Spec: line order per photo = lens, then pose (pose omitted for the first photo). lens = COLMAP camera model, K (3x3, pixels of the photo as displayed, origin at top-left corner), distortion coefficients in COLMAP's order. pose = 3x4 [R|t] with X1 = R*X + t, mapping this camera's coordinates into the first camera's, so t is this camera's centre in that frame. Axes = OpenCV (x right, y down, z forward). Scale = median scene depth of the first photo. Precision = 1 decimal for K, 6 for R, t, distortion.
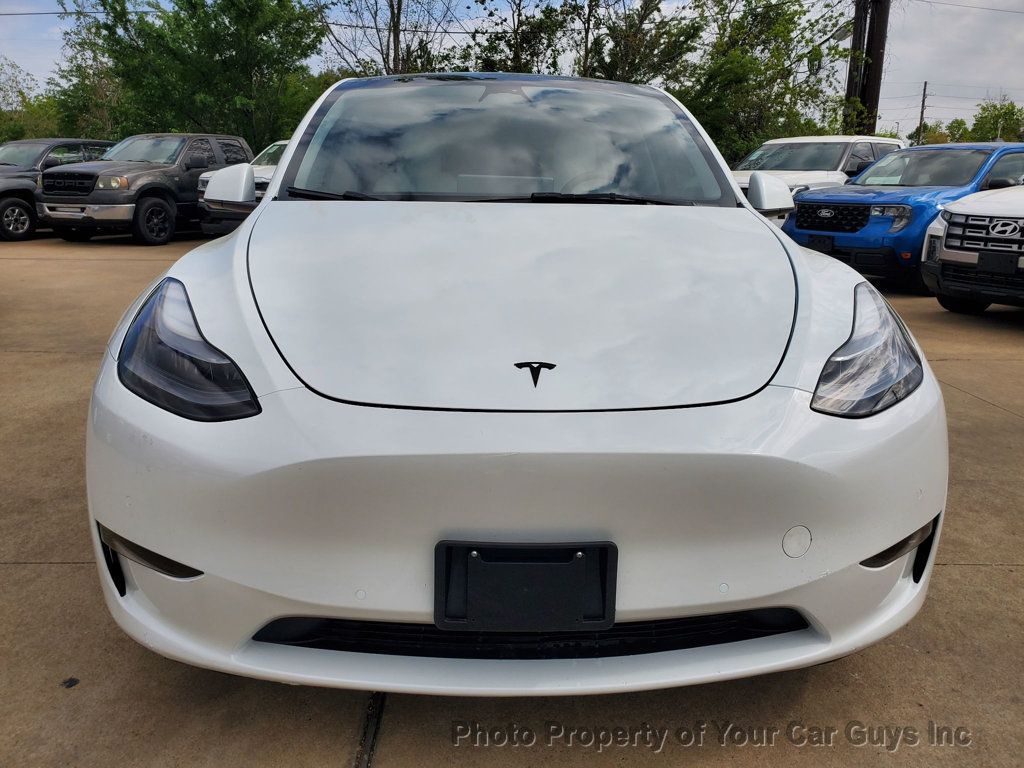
lens RADIAL K [[806.3, 0, 525.2], [0, 806.3, 377.3], [0, 0, 1]] dist [-0.003647, 0.029047]
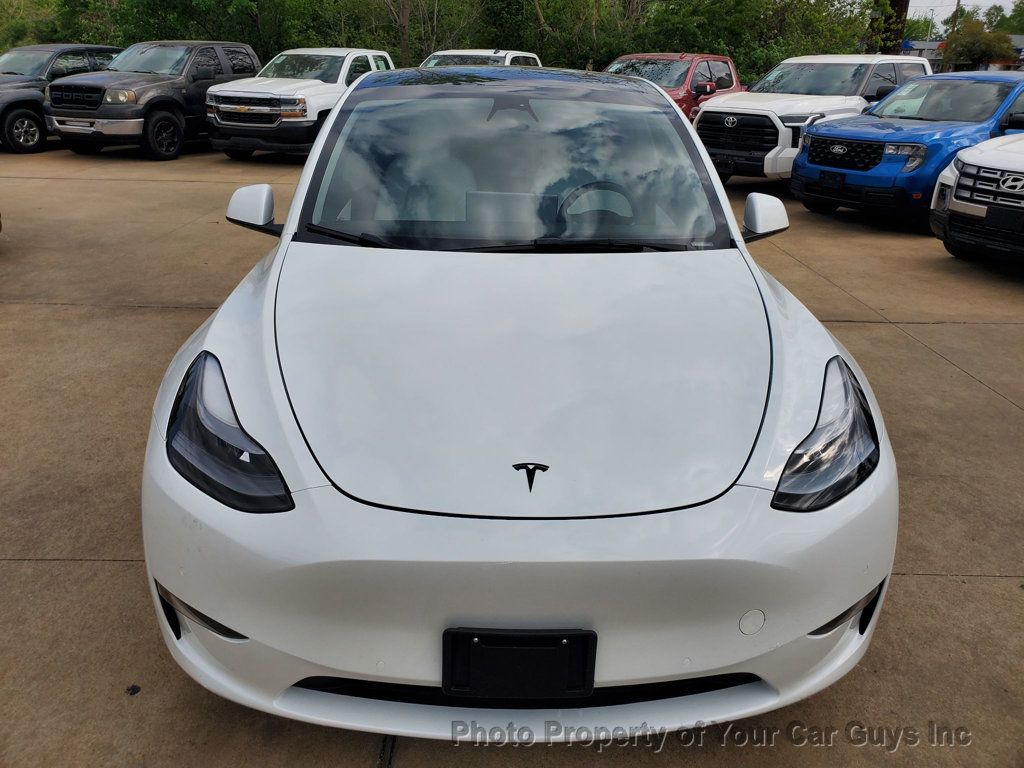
lens RADIAL K [[806.3, 0, 517.6], [0, 806.3, 366.6], [0, 0, 1]] dist [-0.003647, 0.029047]
pose [[0.999681, 0.016952, -0.018701, 0.007941], [-0.014624, 0.992874, 0.118269, -0.186188], [0.020572, -0.117957, 0.992806, -0.077621]]
